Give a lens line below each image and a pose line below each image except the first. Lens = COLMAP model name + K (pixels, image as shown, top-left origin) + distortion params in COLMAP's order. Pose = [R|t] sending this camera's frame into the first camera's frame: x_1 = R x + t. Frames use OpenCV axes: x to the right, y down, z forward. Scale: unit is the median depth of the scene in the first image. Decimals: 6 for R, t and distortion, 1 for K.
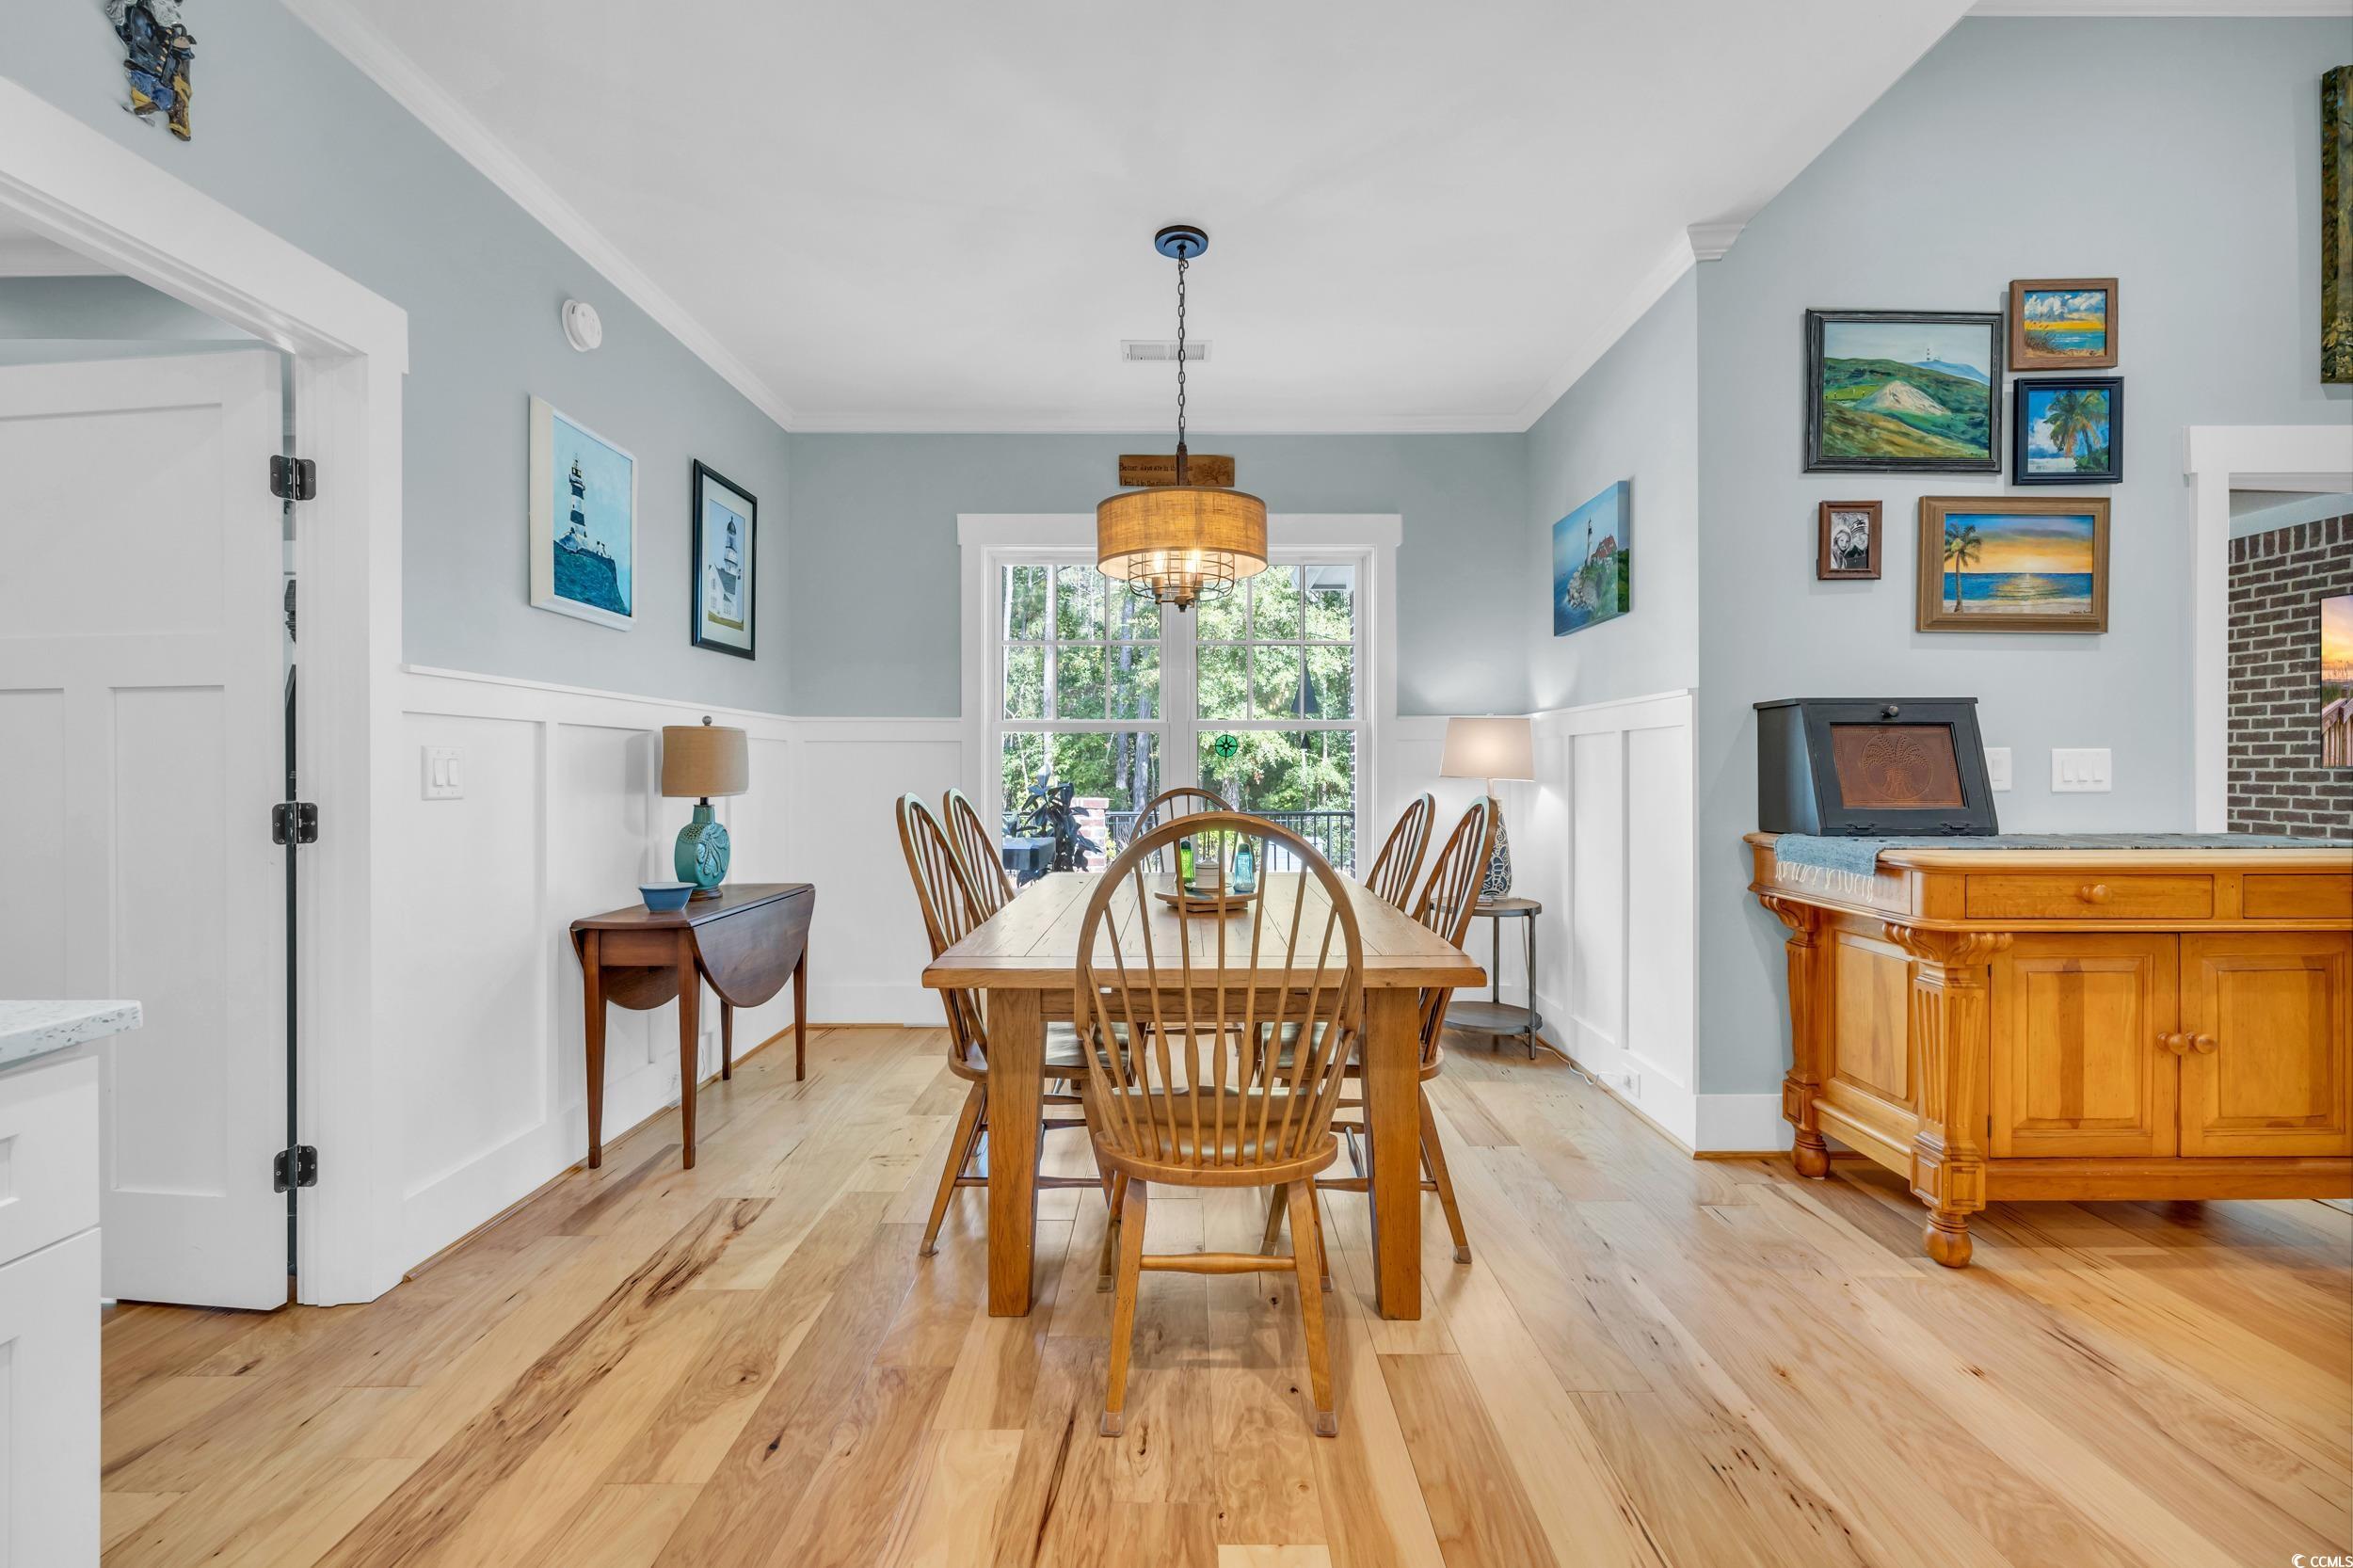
lens RADIAL K [[956.5, 0, 1171.6], [0, 956.5, 767.7], [0, 0, 1]] dist [0.004386, -0.001348]
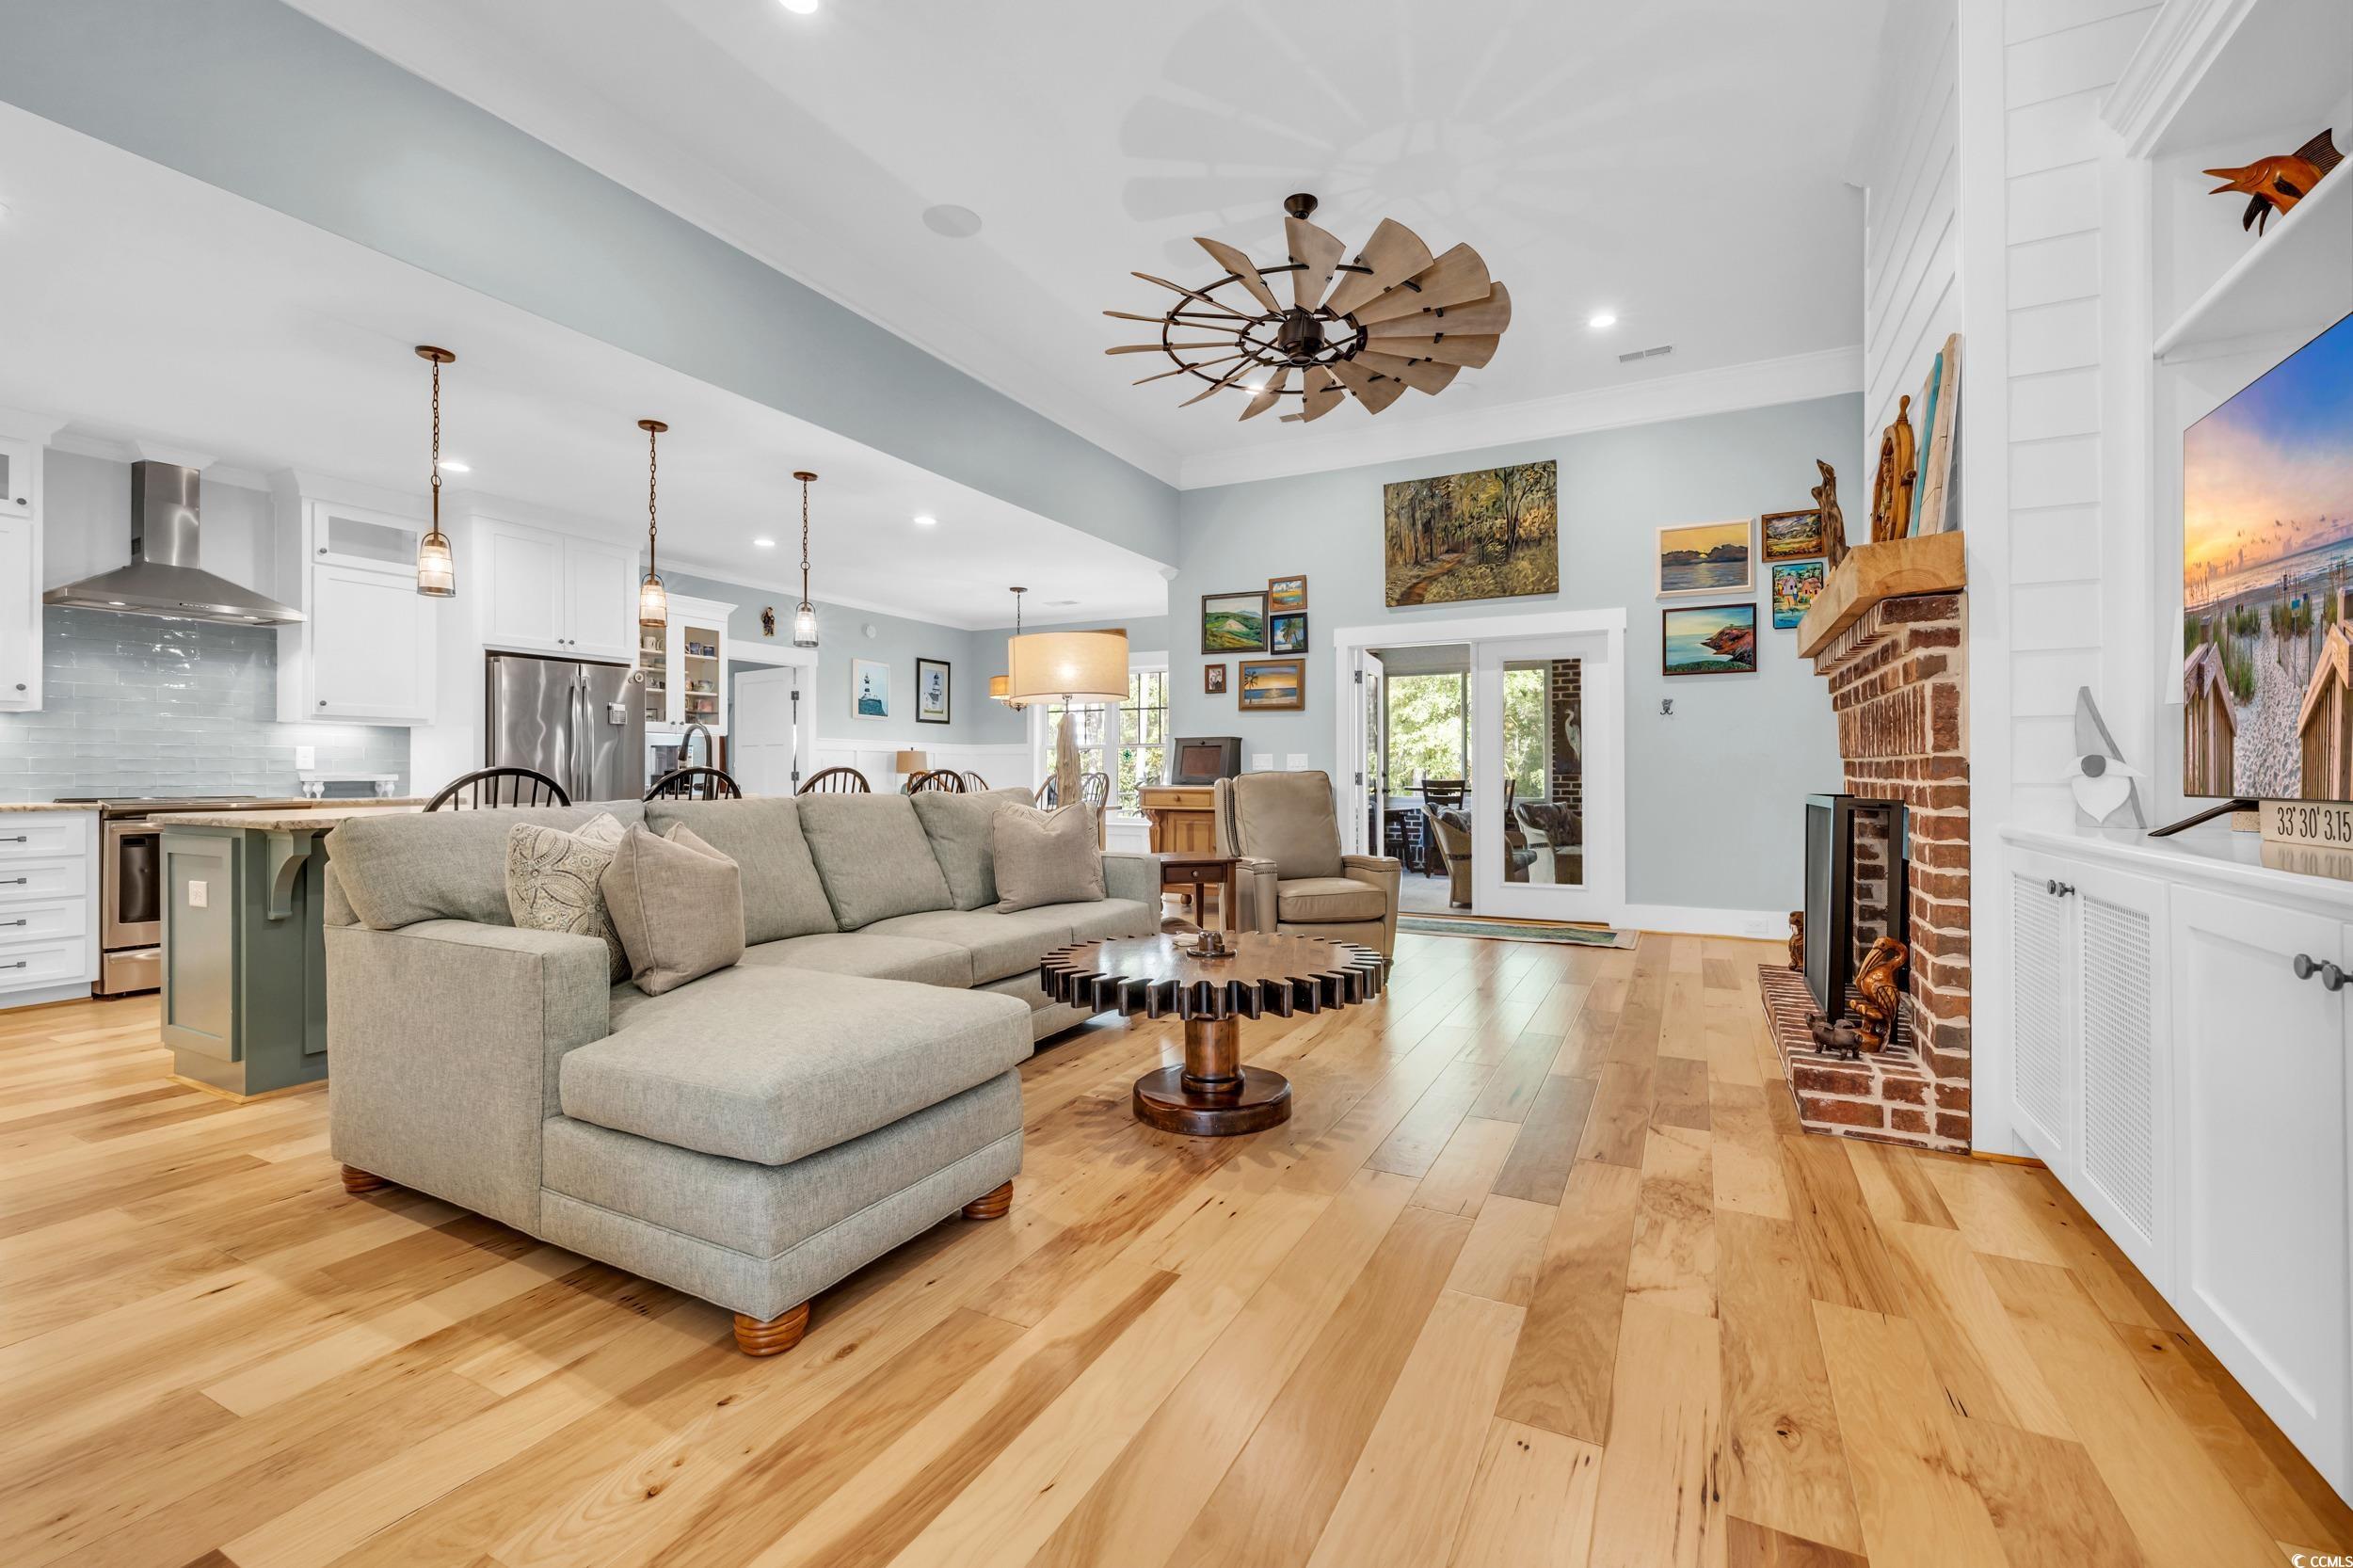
lens RADIAL K [[997.1, 0, 1193.2], [0, 997.1, 771.9], [0, 0, 1]] dist [0.001777, 0.001967]
pose [[0.890869, -0.001061, -0.454260, 1.940029], [-0.000031, 0.999997, -0.002396, 0.034764], [0.454261, 0.002149, 0.890866, -1.559433]]
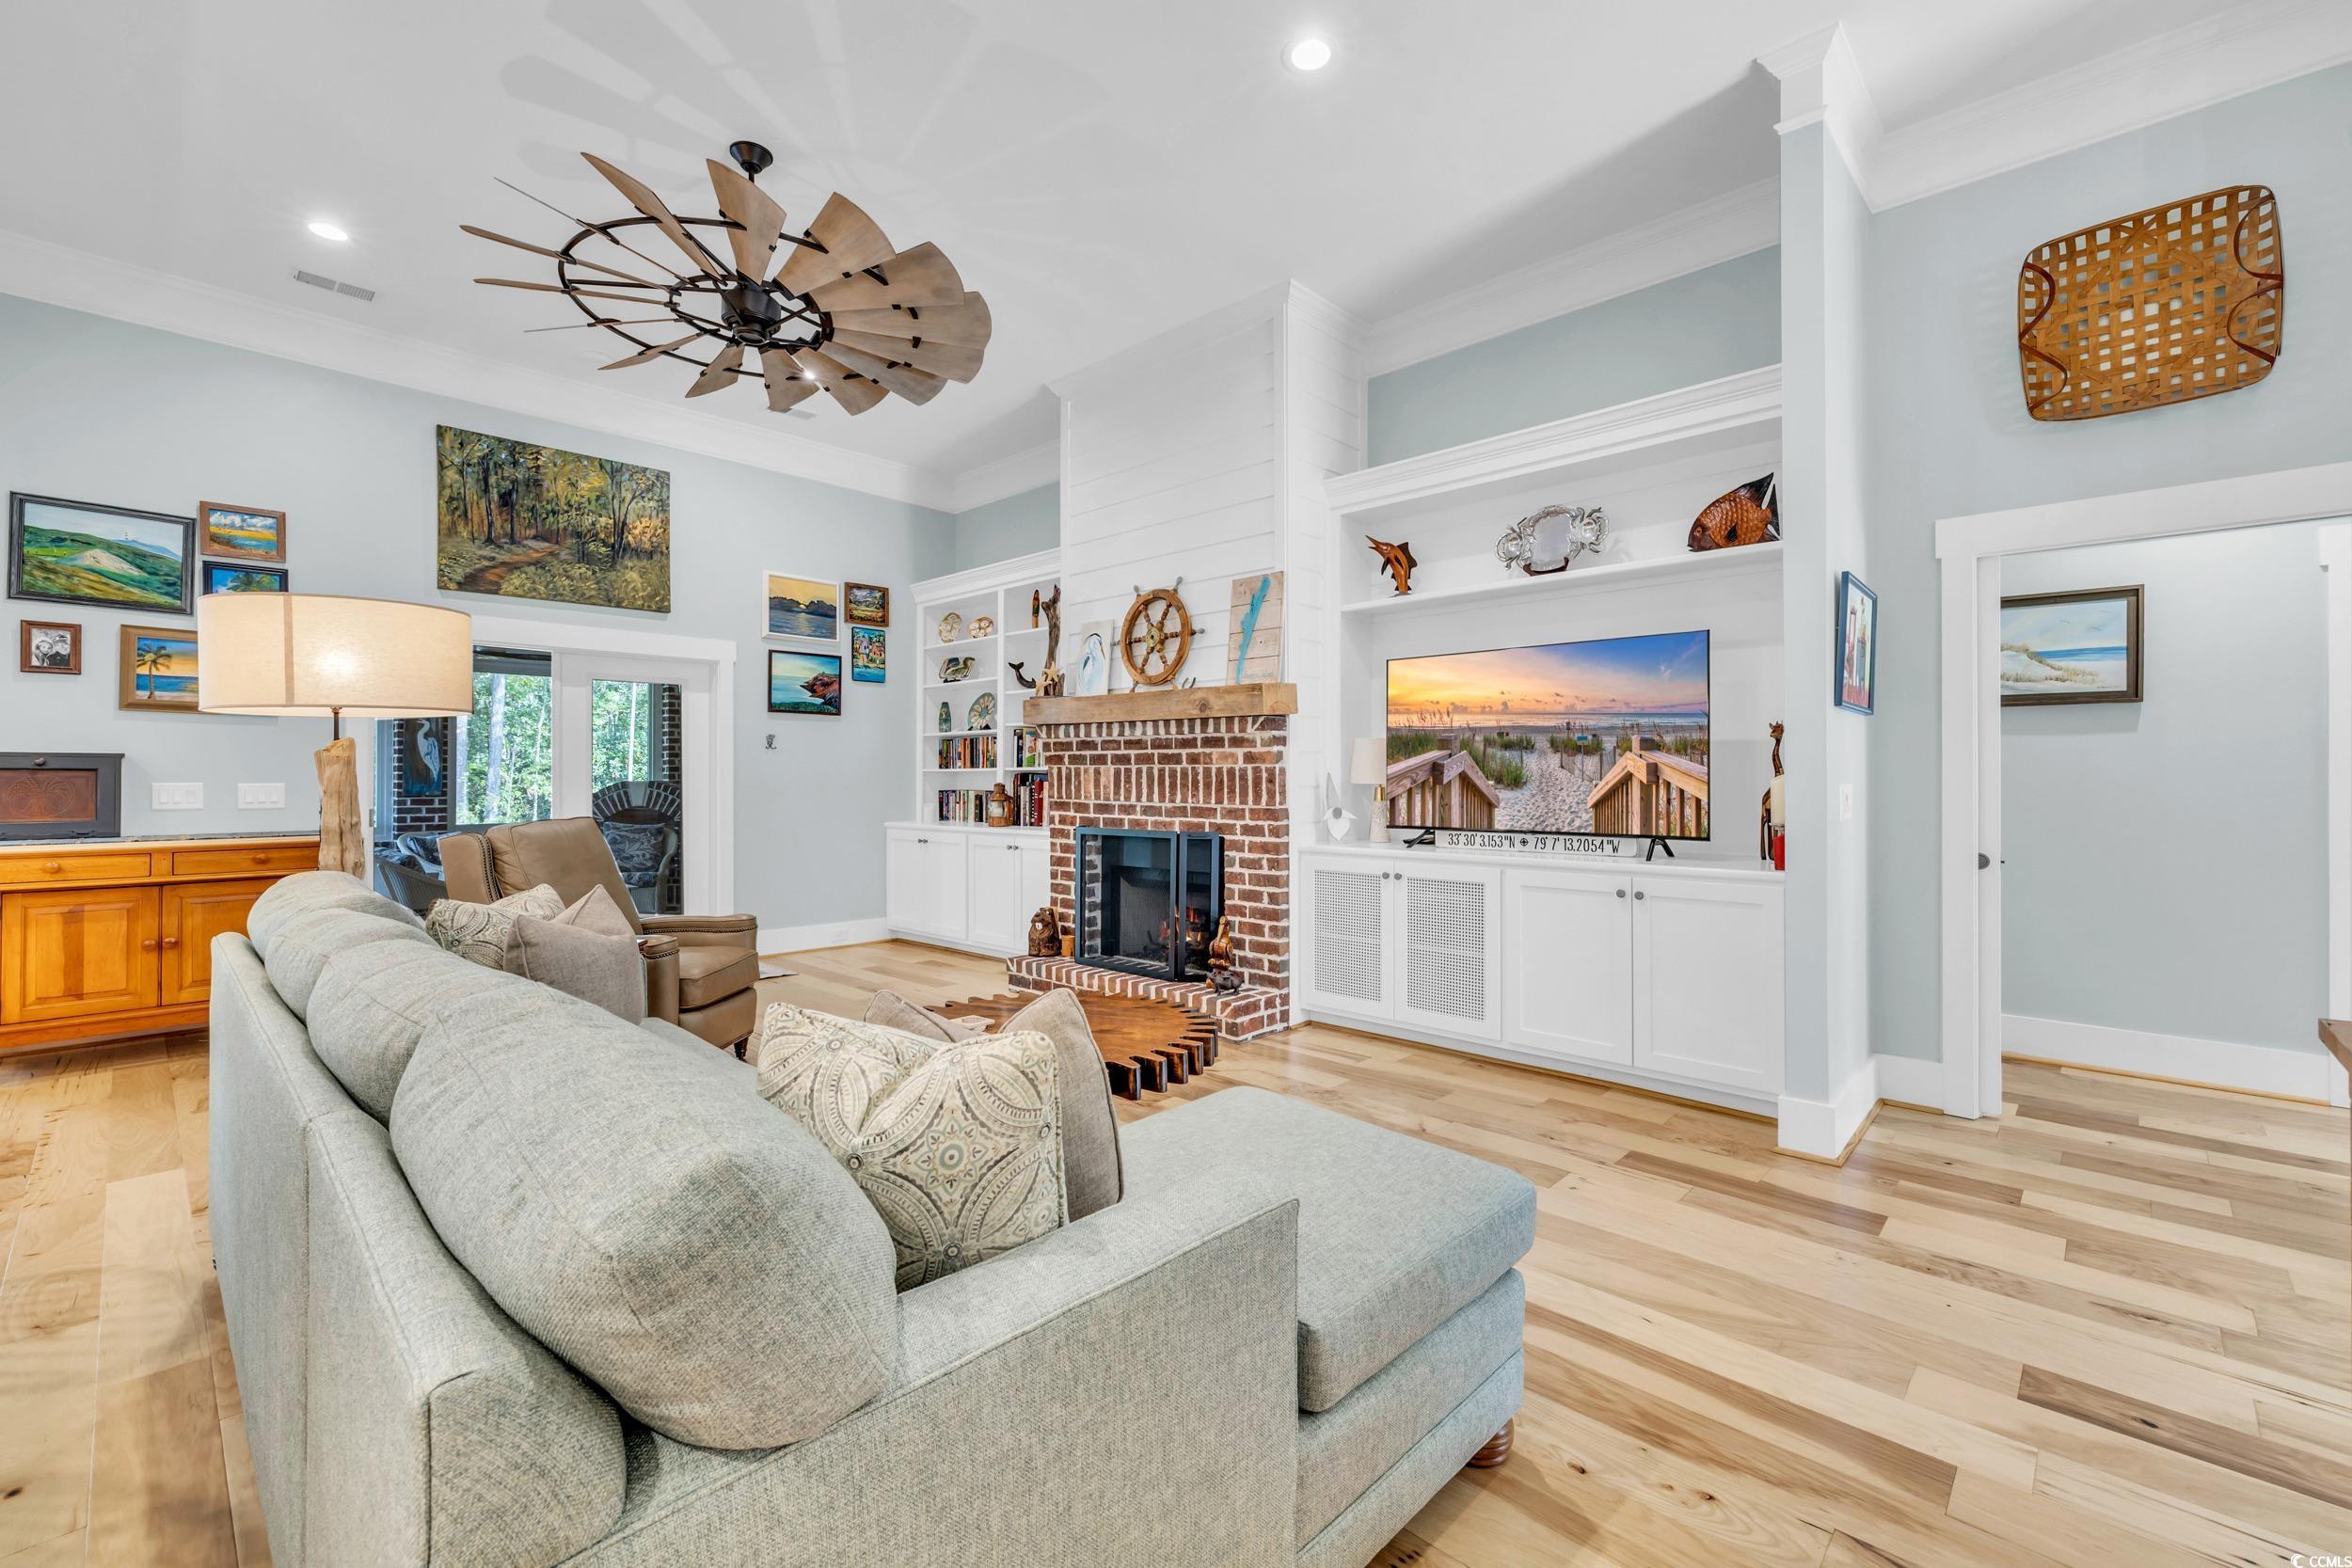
lens RADIAL K [[996.6, 0, 1183.5], [0, 996.6, 770.2], [0, 0, 1]] dist [0.001777, 0.001967]
pose [[0.683034, 0.008733, 0.730334, 0.774965], [-0.002149, 0.999948, -0.009947, -0.029678], [-0.730383, 0.005225, 0.683018, -1.407239]]
